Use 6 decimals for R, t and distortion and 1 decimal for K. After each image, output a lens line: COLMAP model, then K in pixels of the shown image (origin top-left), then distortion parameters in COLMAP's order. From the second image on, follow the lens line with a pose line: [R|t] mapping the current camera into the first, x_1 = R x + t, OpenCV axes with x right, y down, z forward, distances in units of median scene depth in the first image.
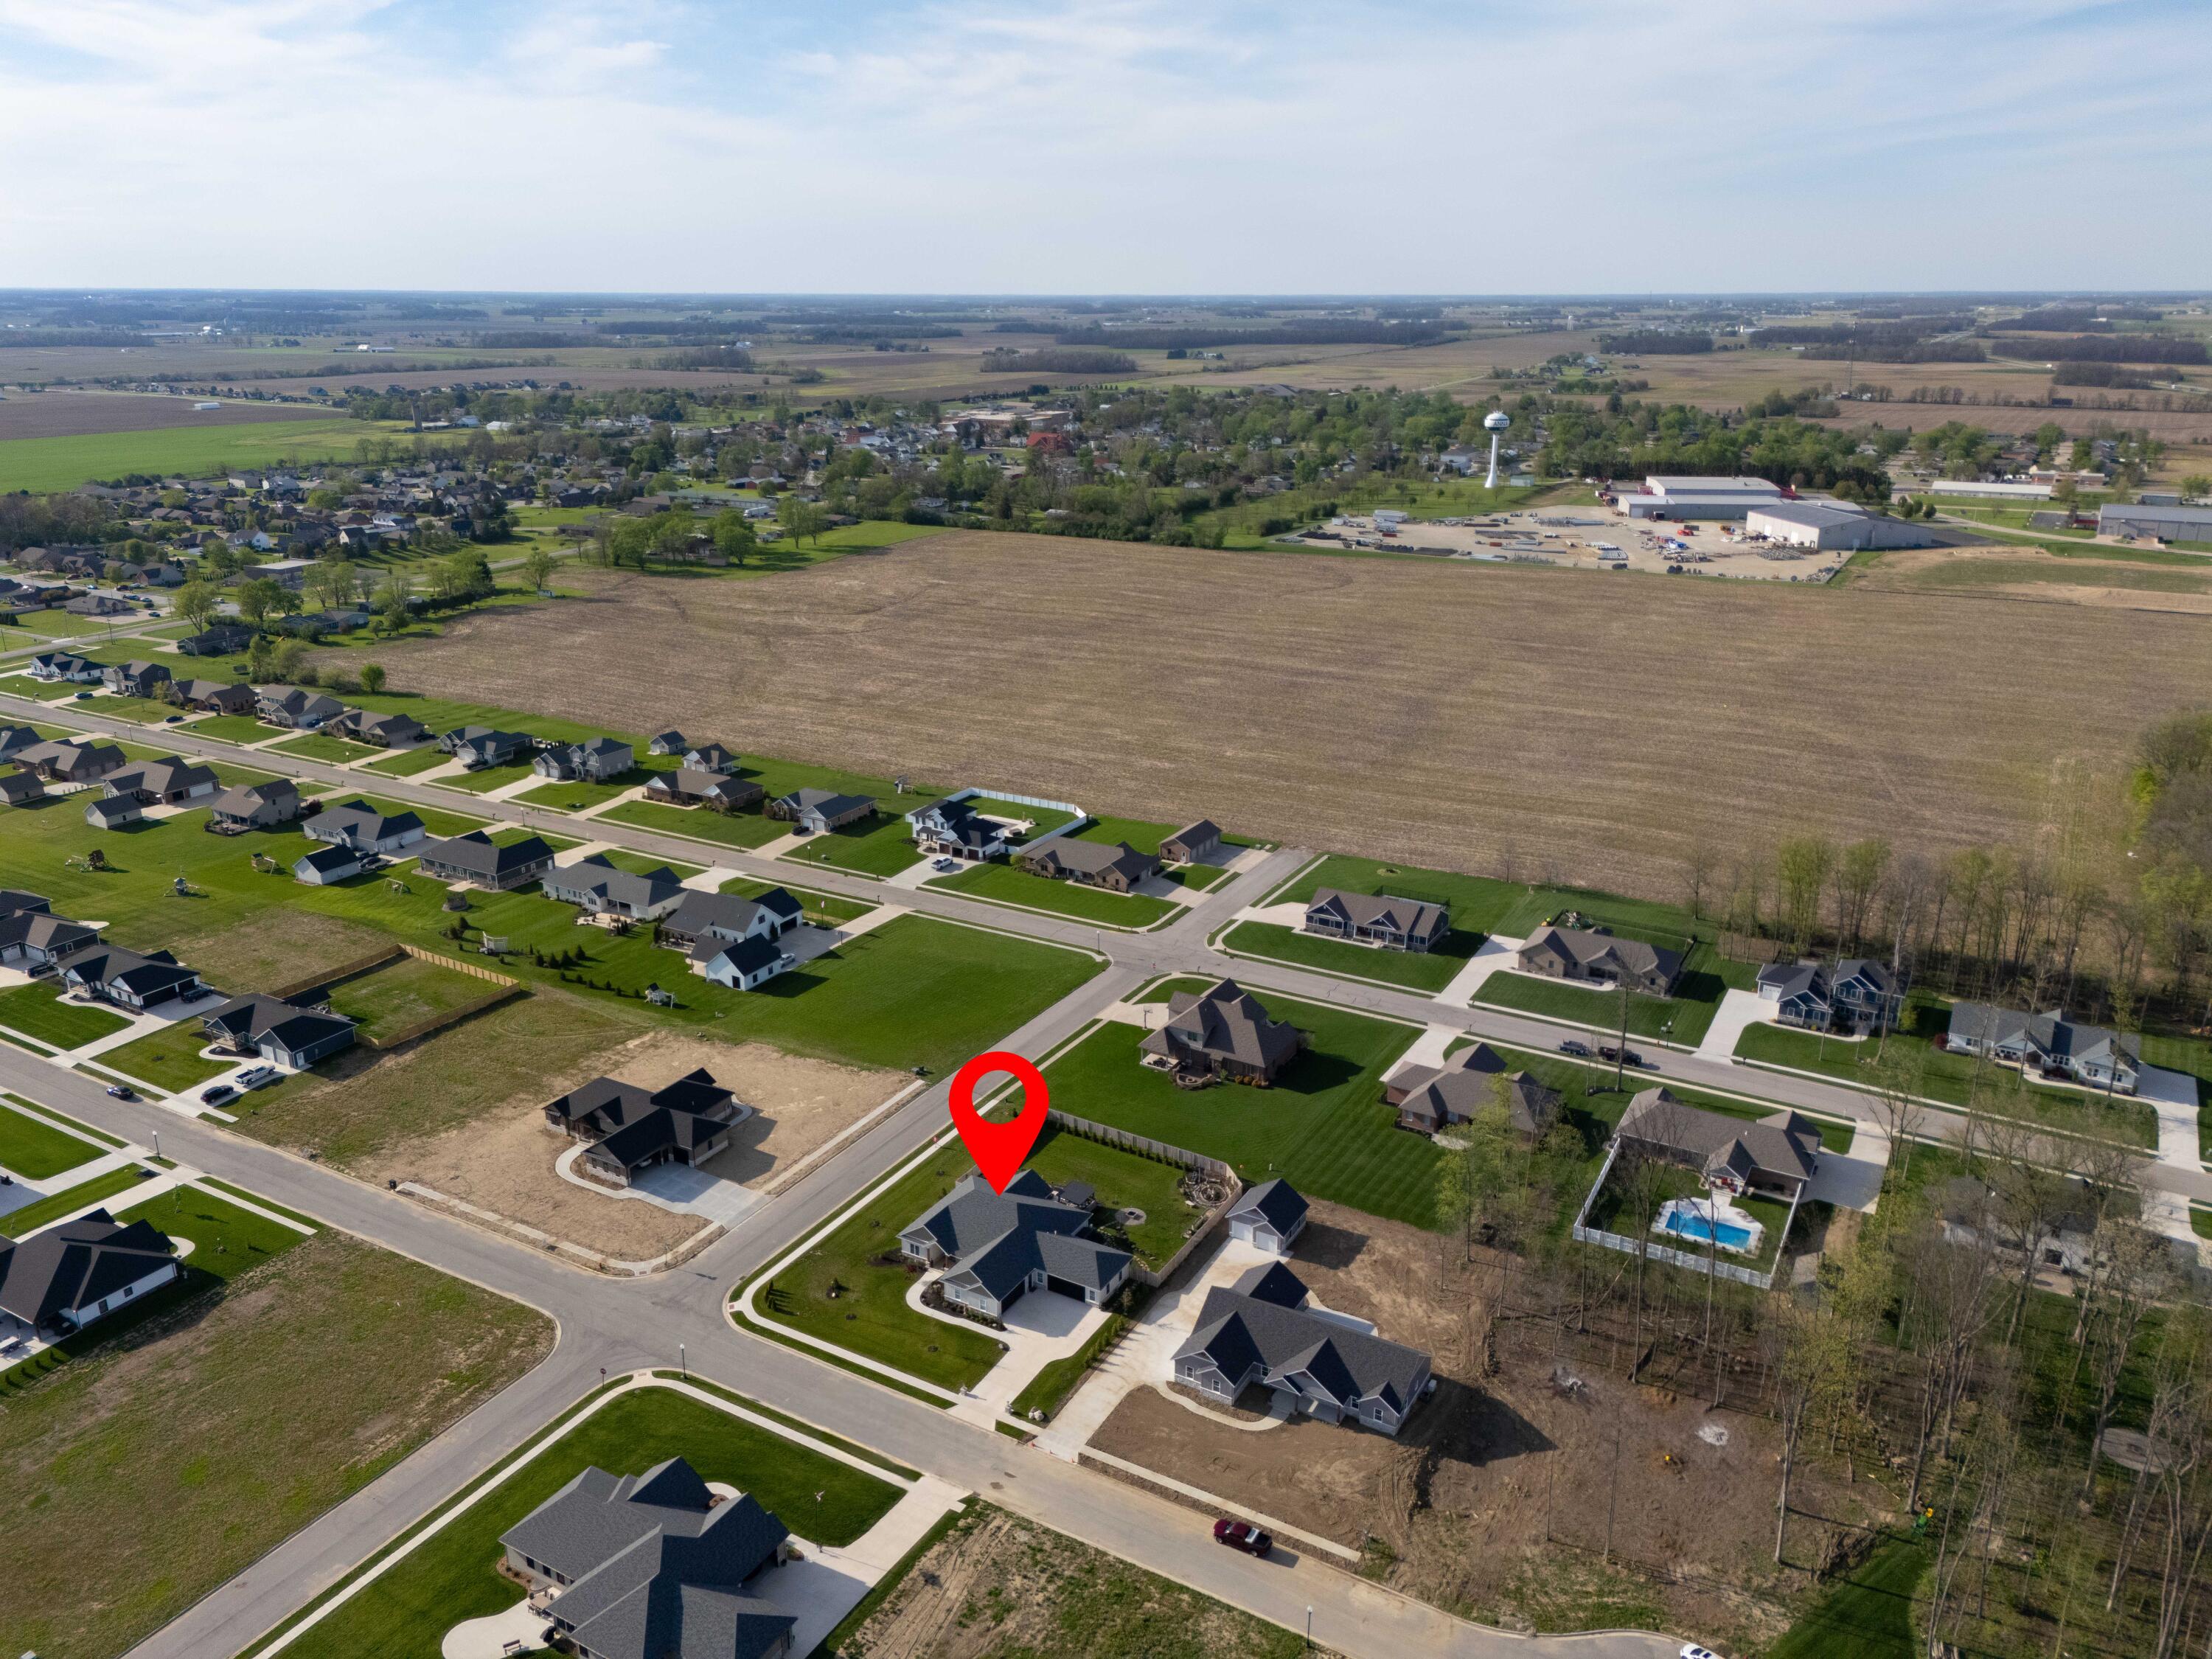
lens RADIAL K [[1629.8, 0, 1106.0], [0, 1629.8, 829.5], [0, 0, 1]] dist [0.096652, -0.116554]
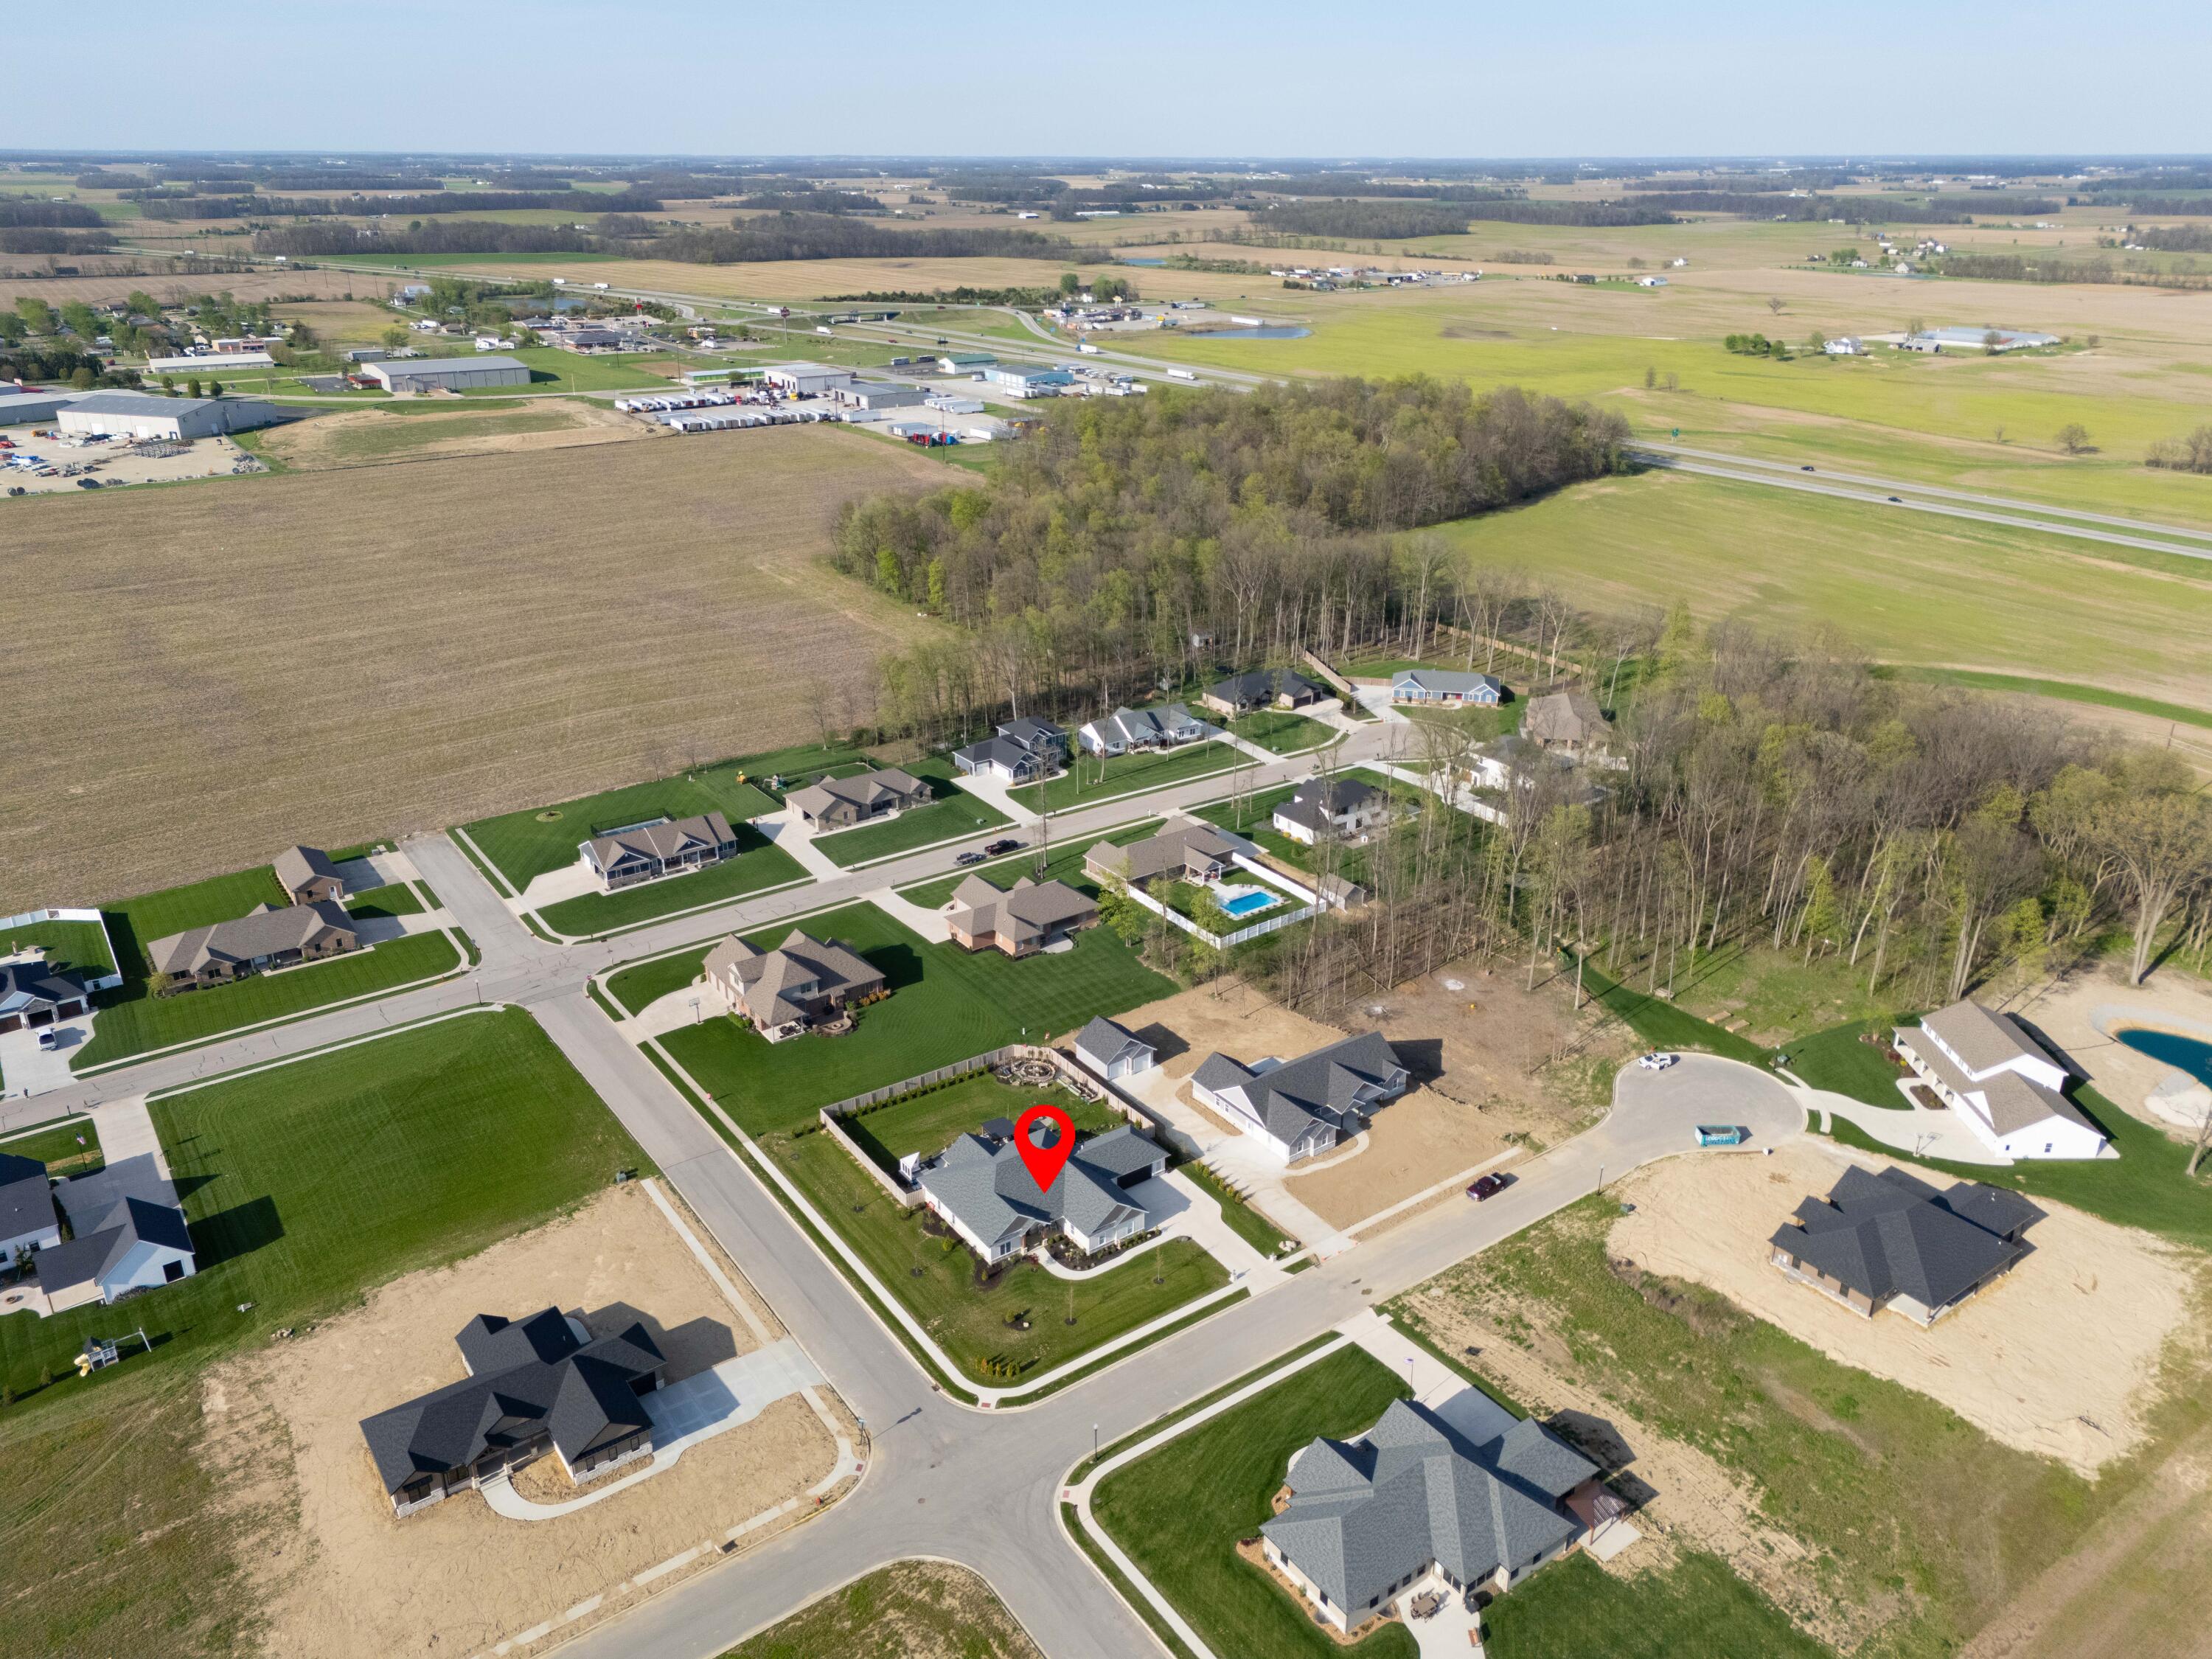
lens RADIAL K [[1618.3, 0, 1106.0], [0, 1618.3, 829.5], [0, 0, 1]] dist [0.107987, -0.117229]
pose [[0.411891, -0.351188, 0.840841, -0.730394], [0.285281, 0.926061, 0.247035, -0.162204], [-0.865425, 0.138125, 0.481623, 0.443297]]
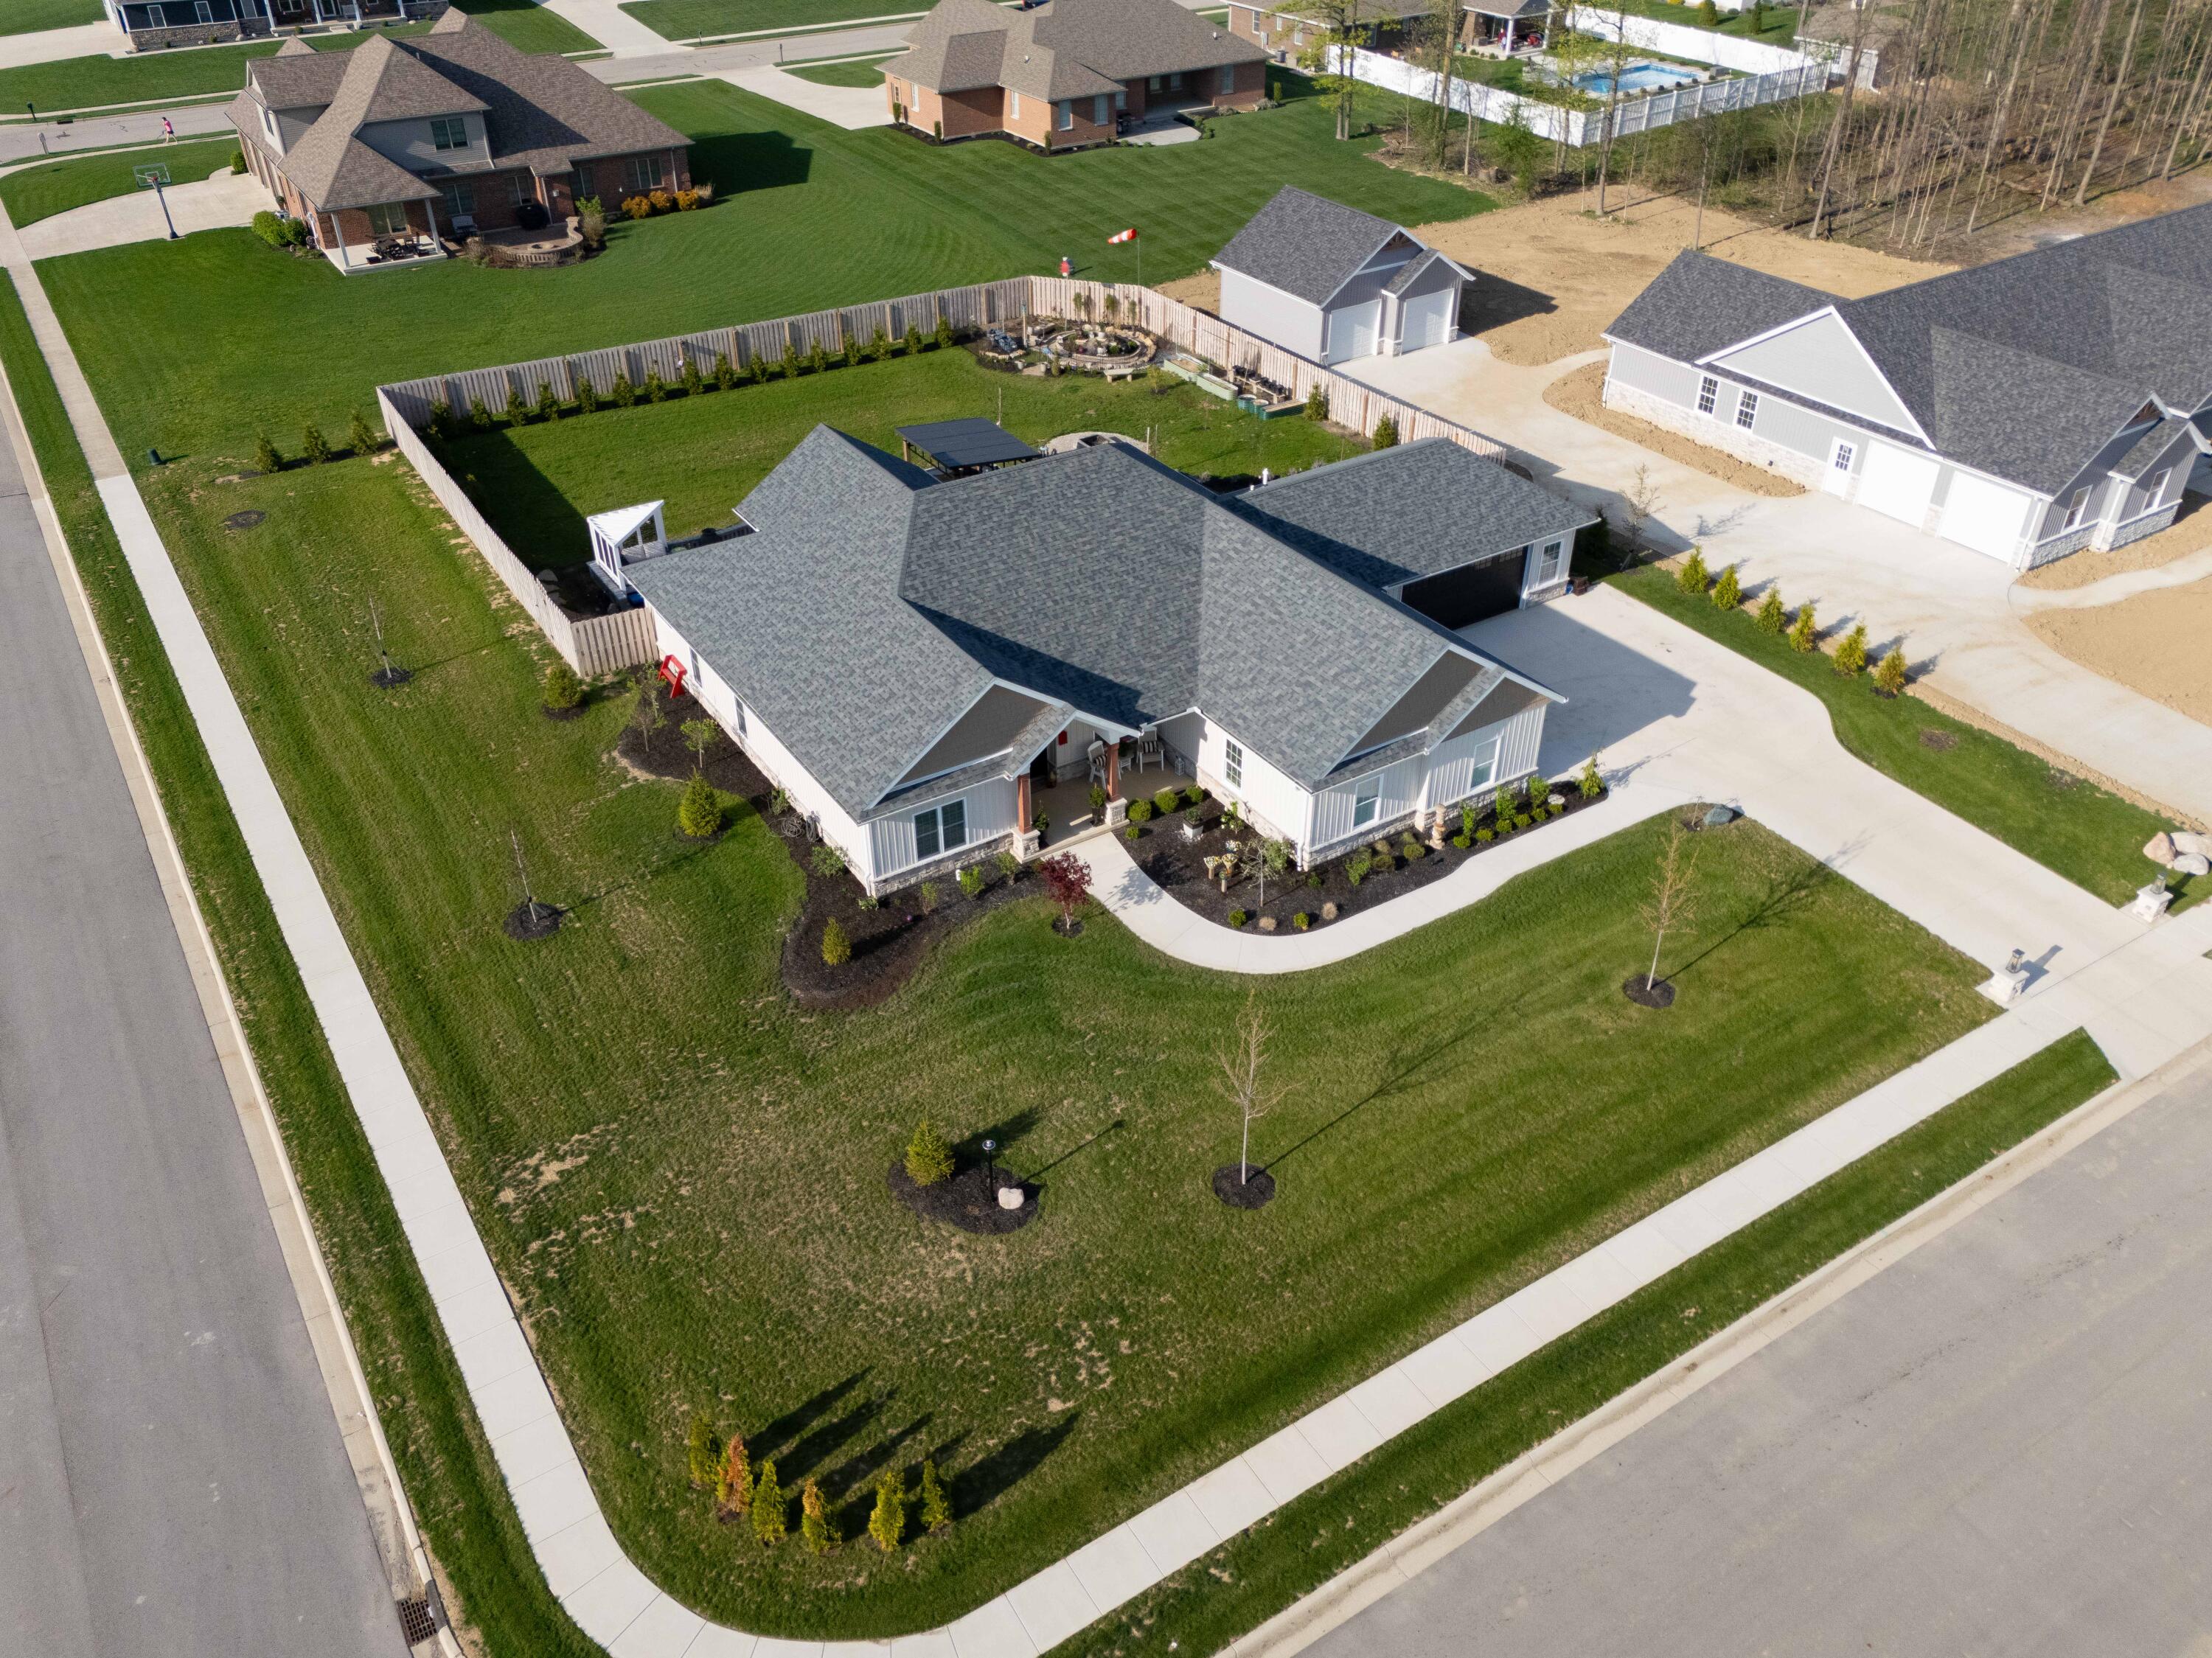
lens RADIAL K [[1696.4, 0, 1111.9], [0, 1696.4, 830.1], [0, 0, 1]] dist [0.069535, -0.060887]
pose [[0.455329, -0.509286, 0.730276, -0.245463], [0.282945, 0.860488, 0.423678, 0.159621], [-0.844167, 0.013715, 0.535905, 0.808067]]
